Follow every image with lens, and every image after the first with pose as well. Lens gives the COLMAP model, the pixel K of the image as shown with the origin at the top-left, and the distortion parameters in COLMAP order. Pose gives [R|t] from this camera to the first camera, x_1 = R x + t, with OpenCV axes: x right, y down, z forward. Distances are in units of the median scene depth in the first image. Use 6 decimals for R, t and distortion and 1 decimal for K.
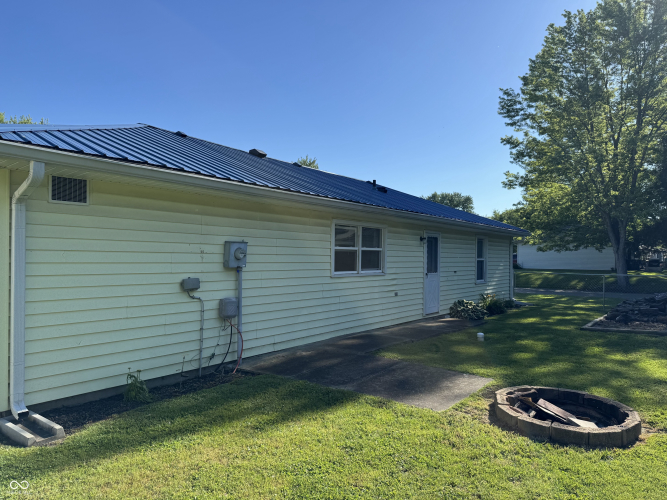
lens RADIAL K [[467.4, 0, 331.8], [0, 467.4, 248.4], [0, 0, 1]] dist [0.017275, -0.036498]
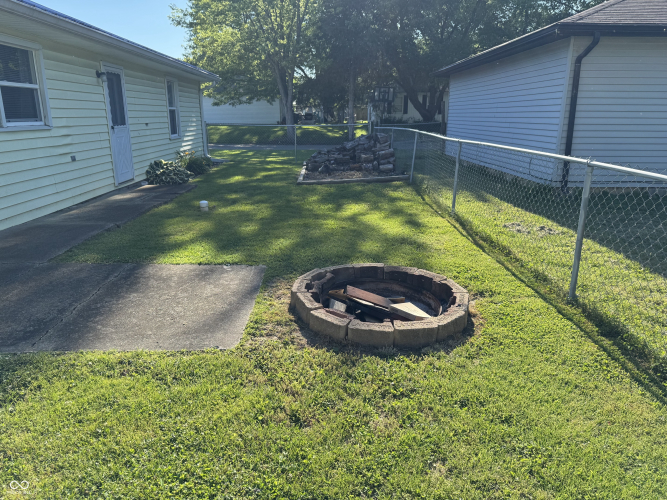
lens RADIAL K [[467.4, 0, 333.6], [0, 467.4, 252.2], [0, 0, 1]] dist [0.017275, -0.036498]
pose [[0.774185, -0.185855, 0.605058, -0.004148], [-0.004552, 0.954260, 0.298944, 0.021665], [-0.632943, -0.234192, 0.737927, 0.213420]]
